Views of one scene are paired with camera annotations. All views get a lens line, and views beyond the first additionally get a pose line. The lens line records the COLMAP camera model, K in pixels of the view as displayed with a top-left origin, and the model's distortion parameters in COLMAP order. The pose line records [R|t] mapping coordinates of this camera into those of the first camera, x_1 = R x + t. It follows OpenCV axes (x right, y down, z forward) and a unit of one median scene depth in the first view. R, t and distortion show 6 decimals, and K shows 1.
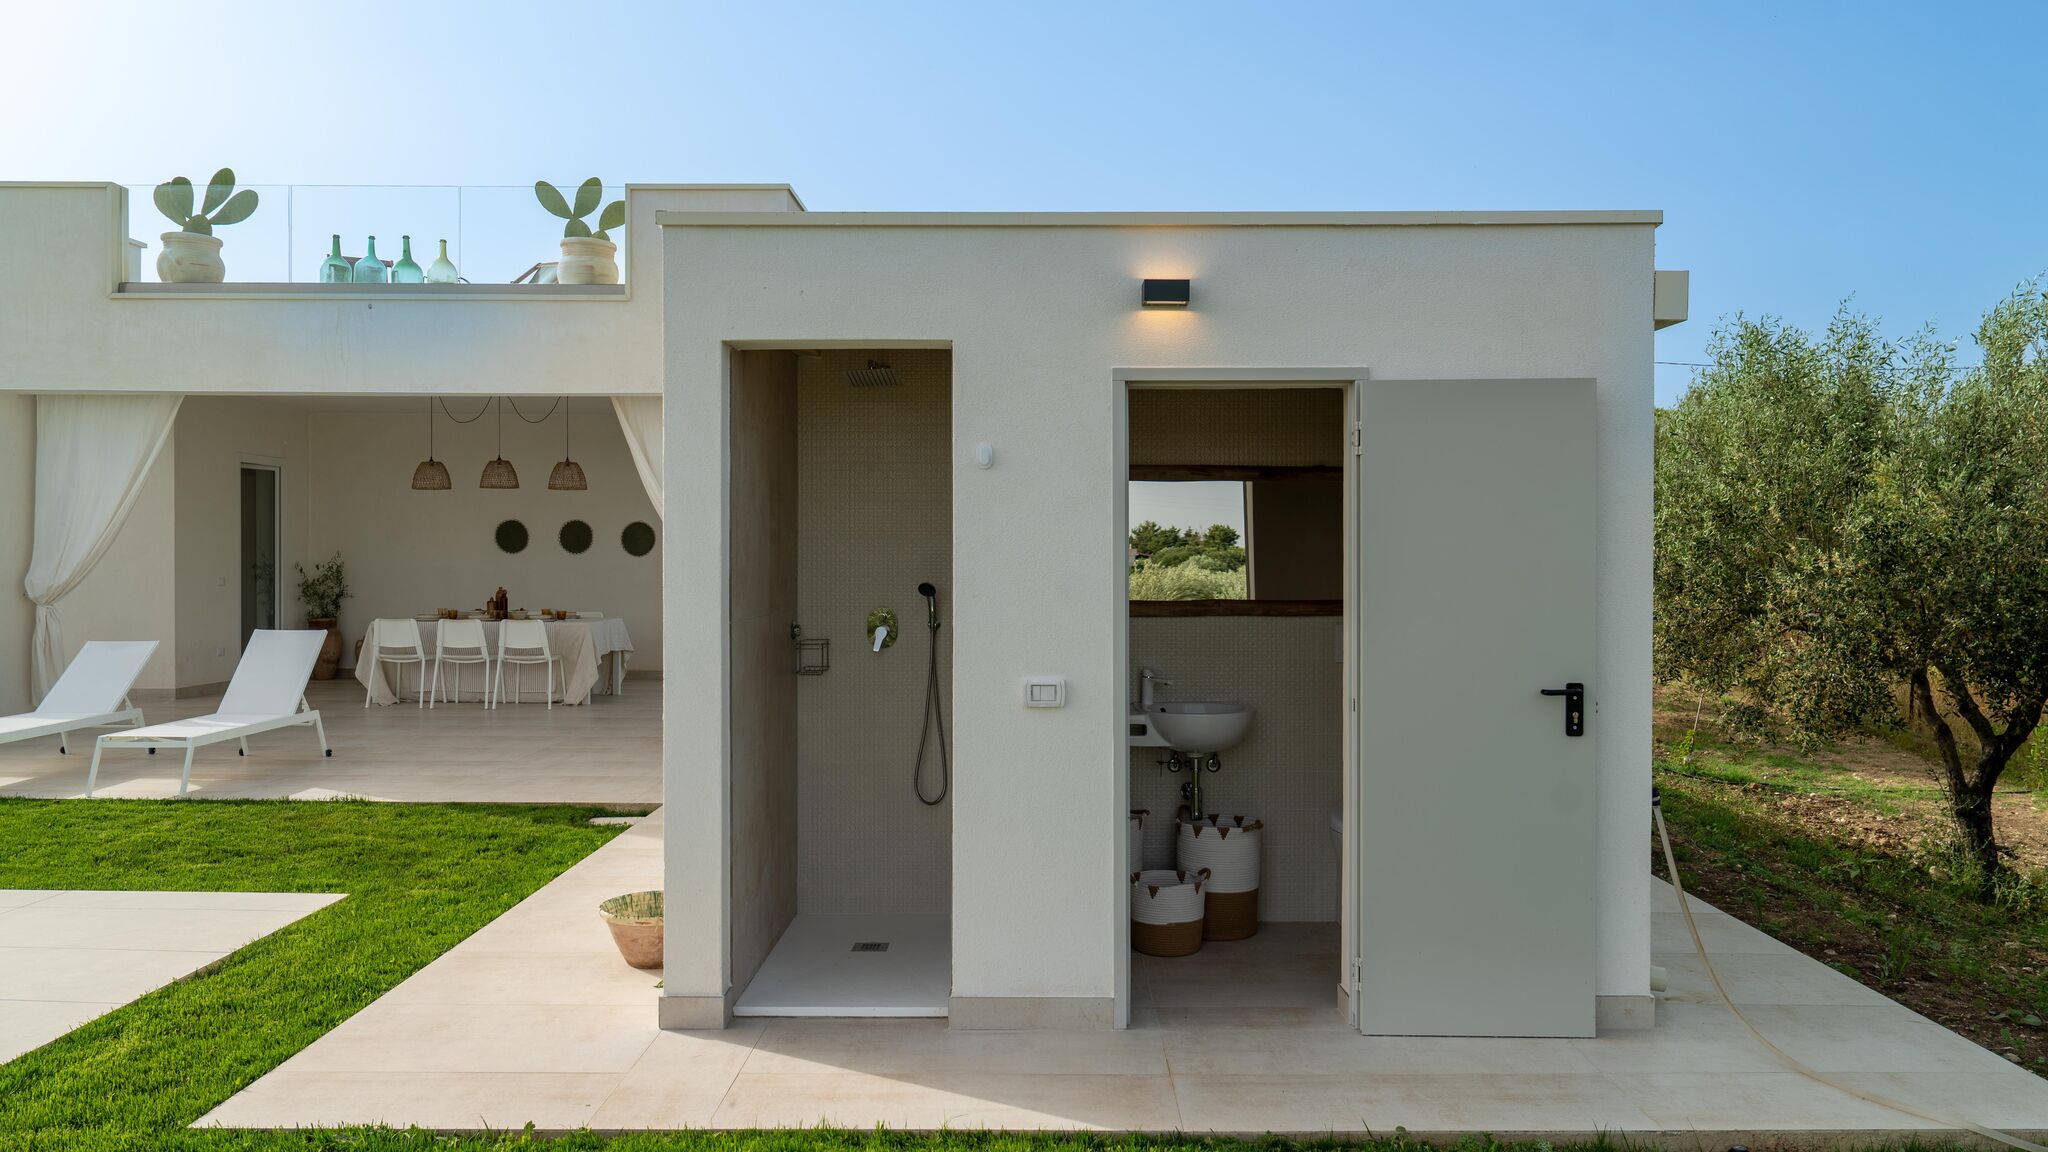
lens RADIAL K [[1417.5, 0, 1022.3], [0, 1417.5, 574.3], [0, 0, 1]] dist [-0.009189, -0.000005]
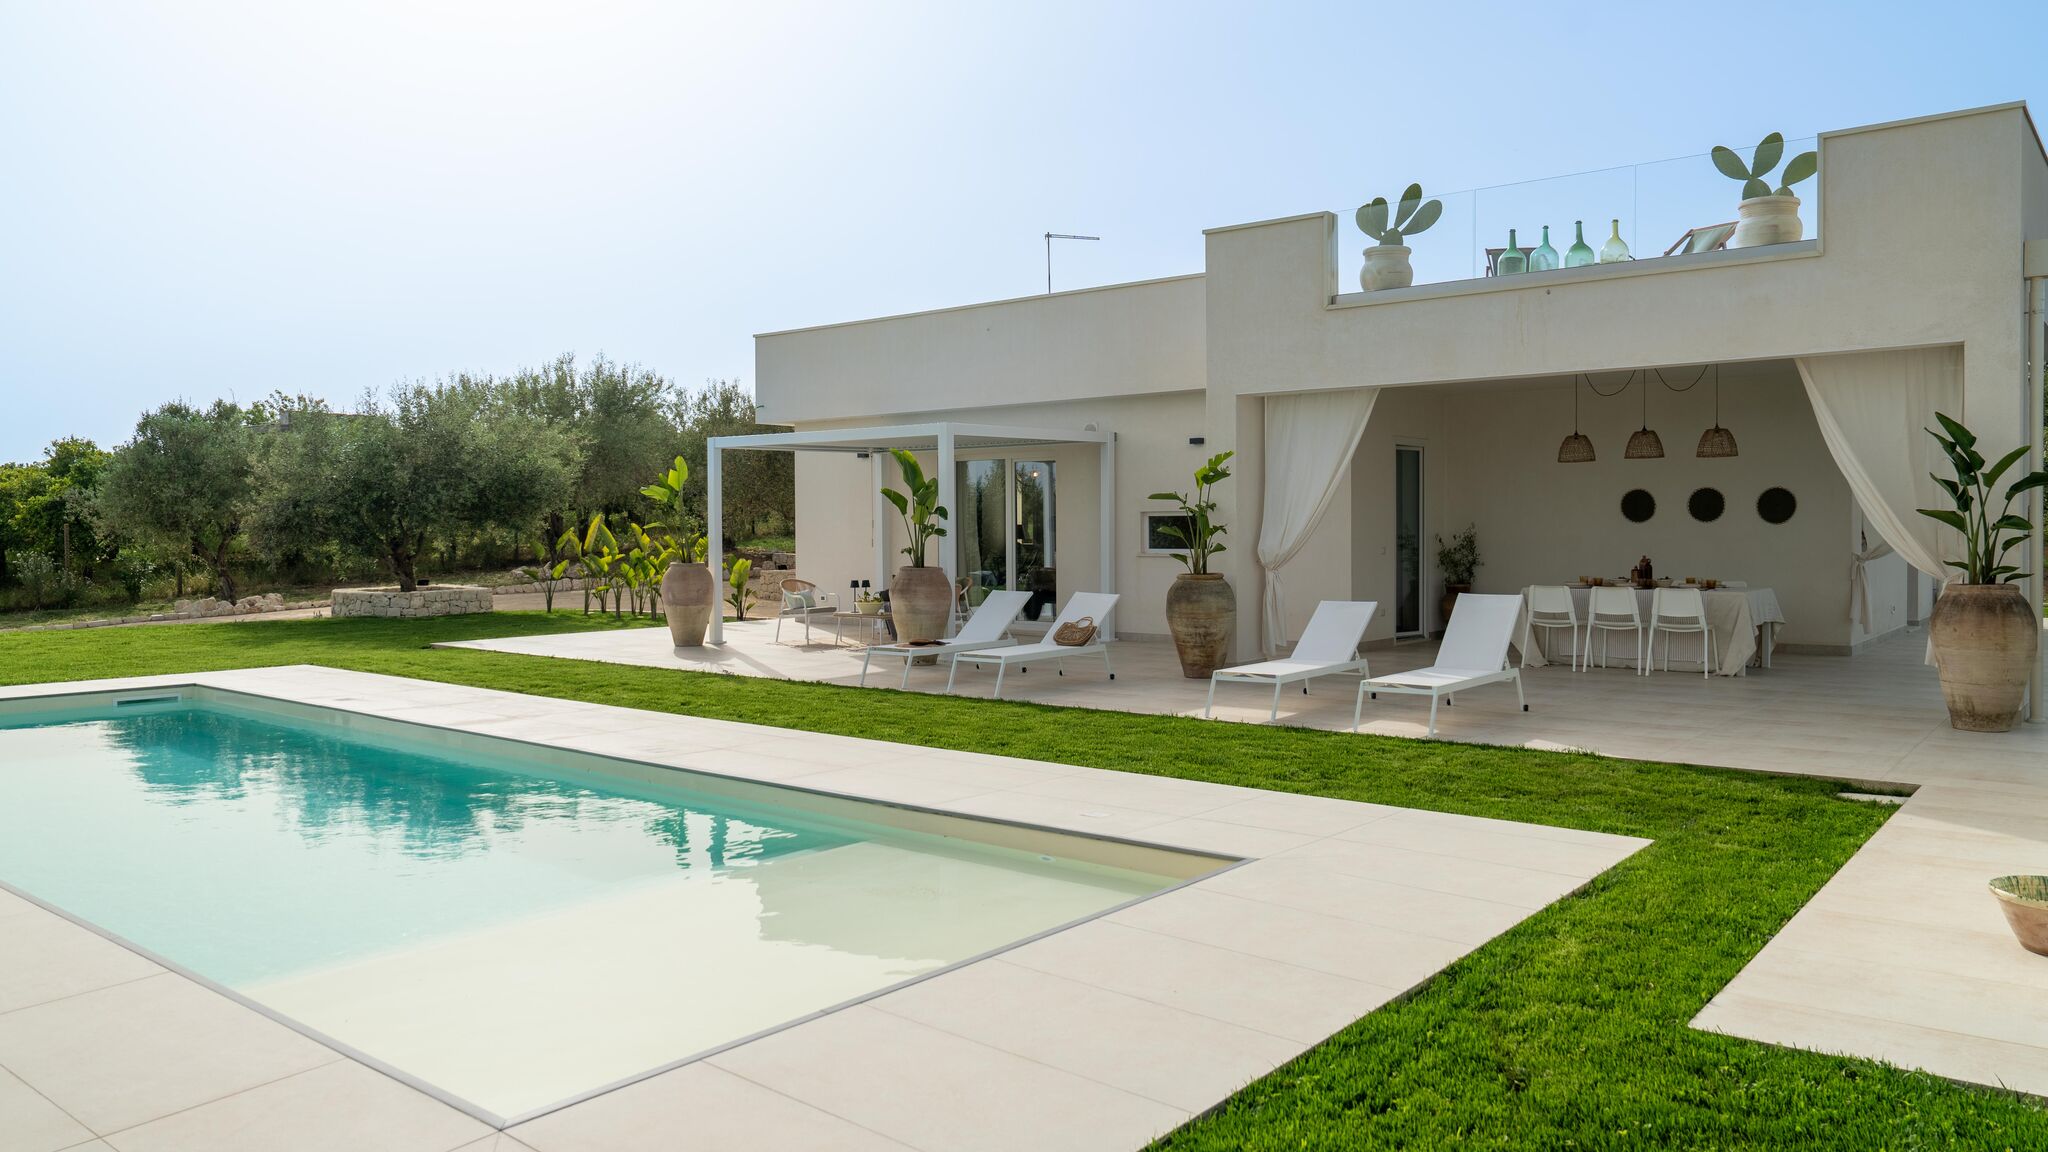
lens RADIAL K [[1411.7, 0, 1039.6], [0, 1411.7, 559.9], [0, 0, 1]] dist [-0.008863, -0.001461]
pose [[0.783620, 0.003331, -0.621232, -0.098323], [0.003744, 0.999942, 0.010084, 0.000284], [0.621229, -0.010227, 0.783562, -0.071085]]
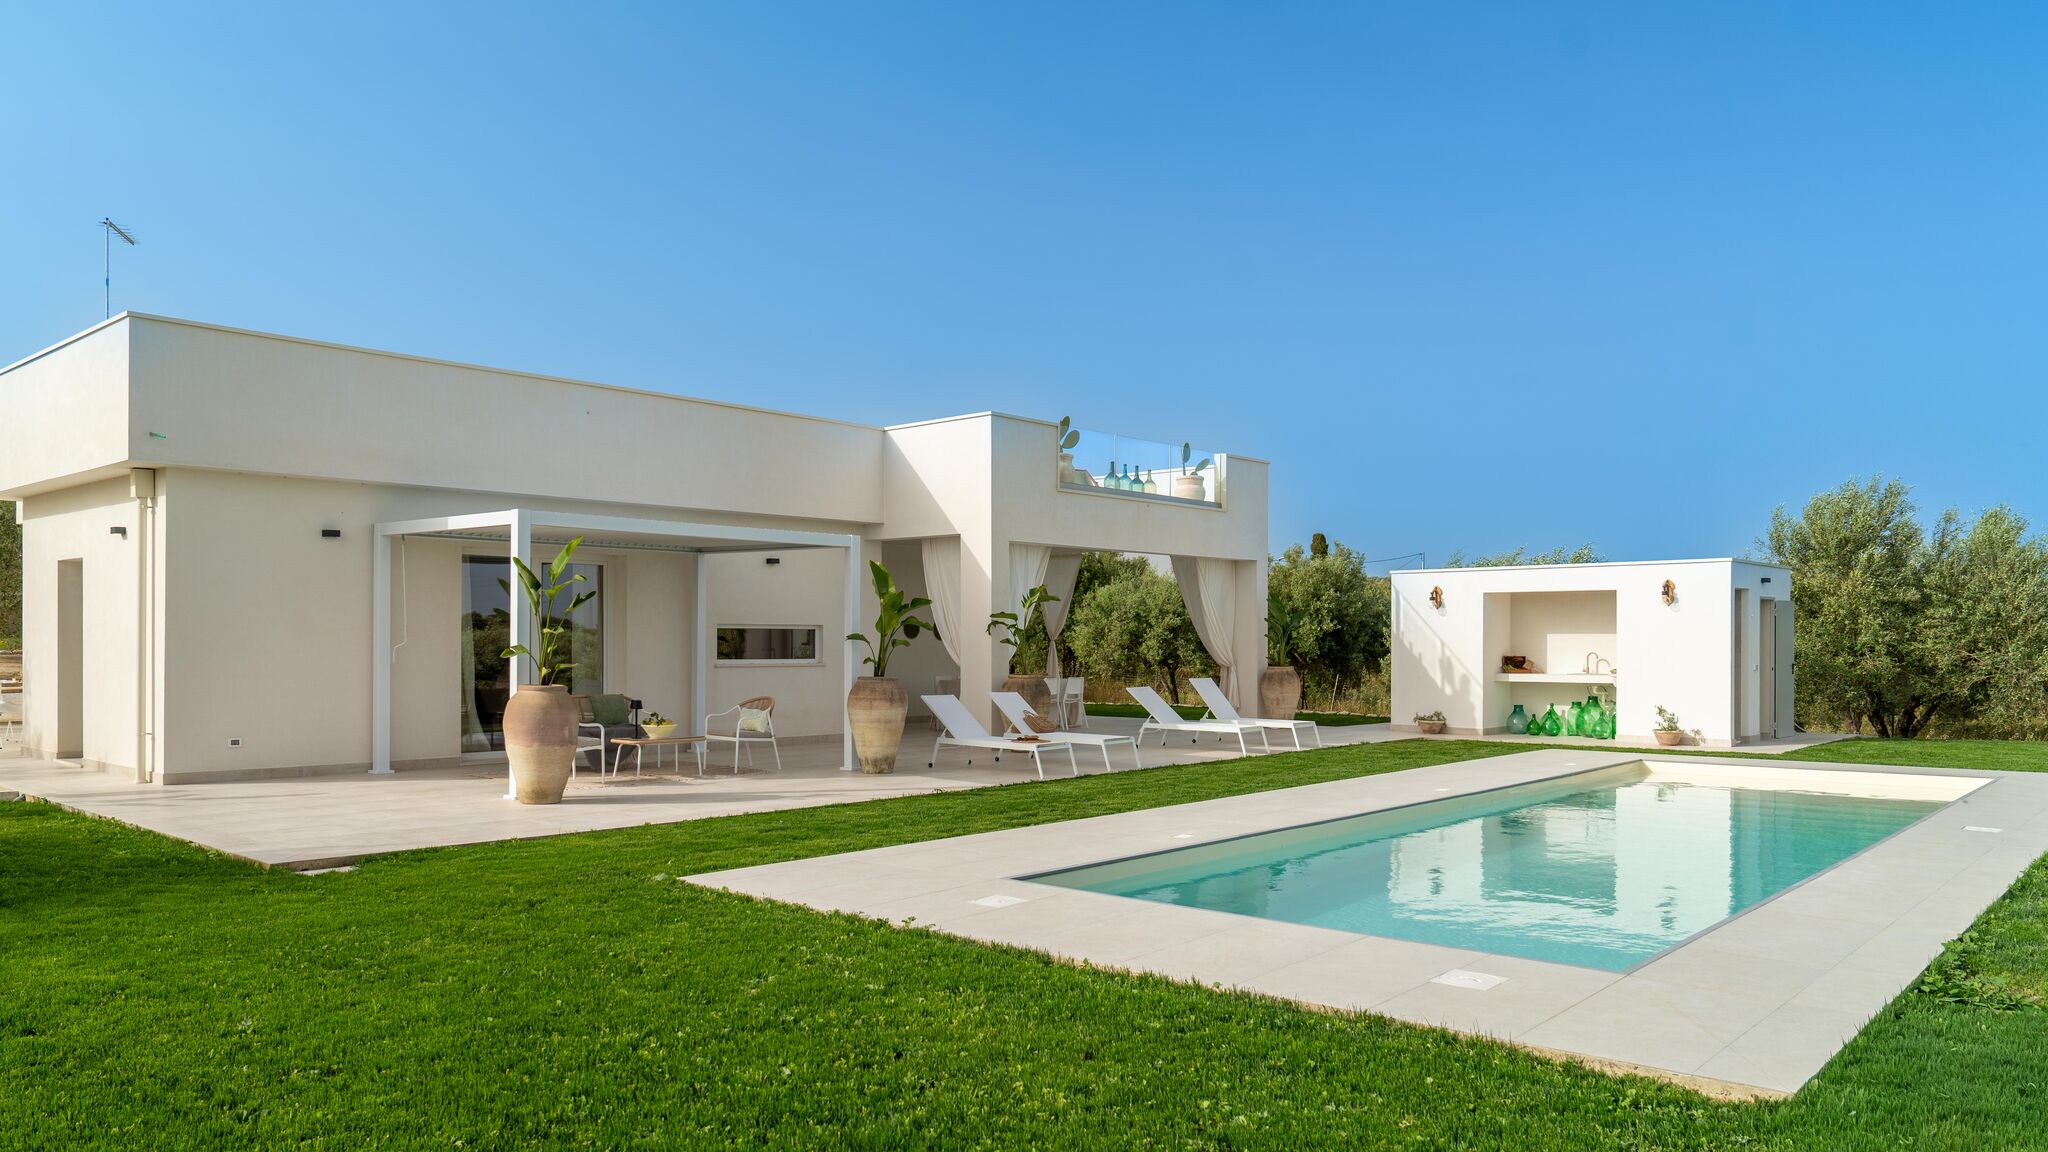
lens RADIAL K [[1421.6, 0, 1031.4], [0, 1421.6, 597.8], [0, 0, 1]] dist [-0.004289, 0.003401]
pose [[0.668429, 0.012864, 0.743665, -1.892586], [0.008470, 0.999654, -0.024906, -0.021992], [-0.743728, 0.022947, 0.668089, -0.129407]]
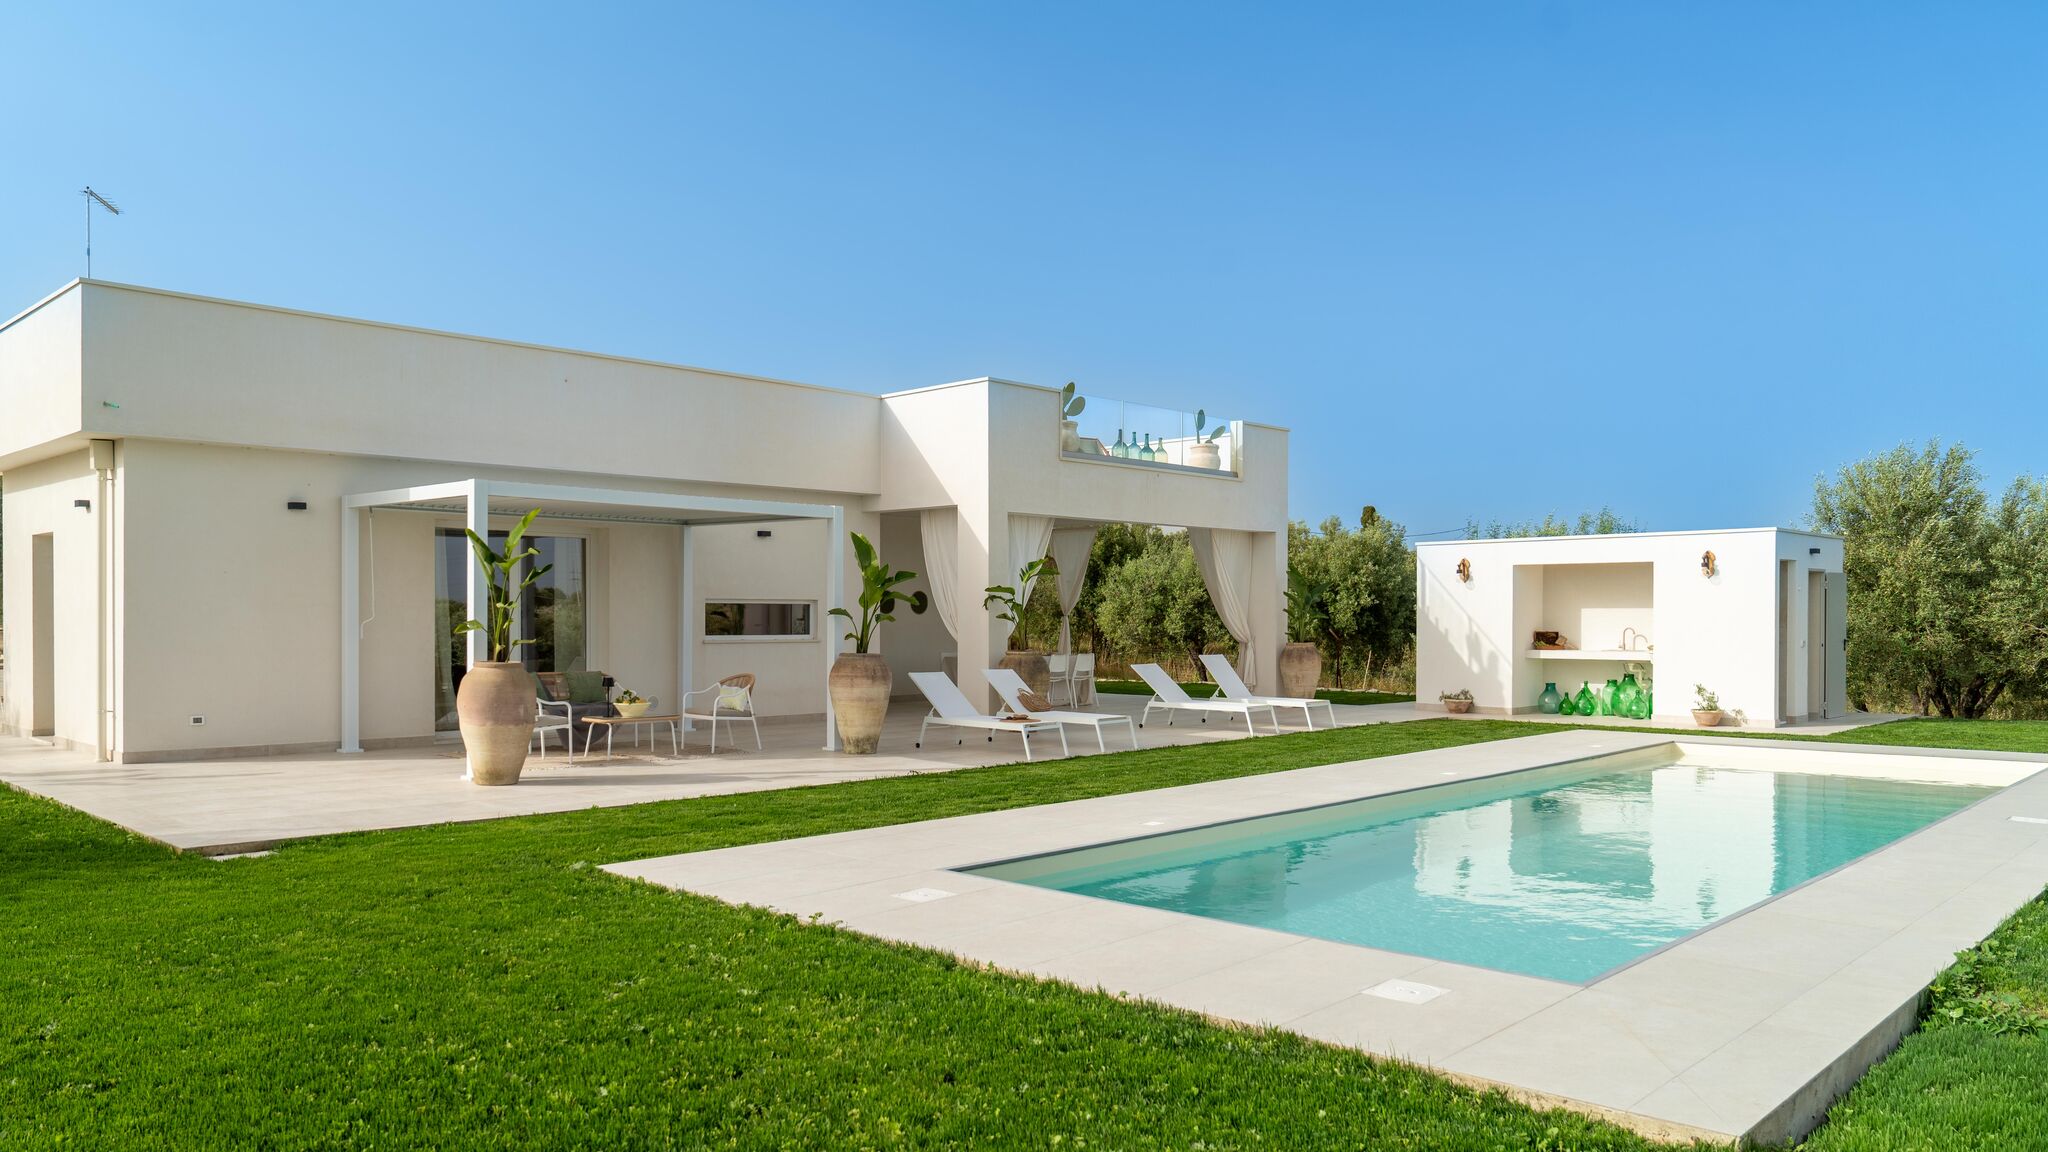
lens RADIAL K [[1421.6, 0, 1035.7], [0, 1421.6, 612.3], [0, 0, 1]] dist [-0.004289, 0.003401]
pose [[0.700374, -0.007954, 0.713732, -1.793856], [0.009551, 0.999953, 0.001771, -0.020004], [-0.713712, 0.005577, 0.700417, -0.141678]]
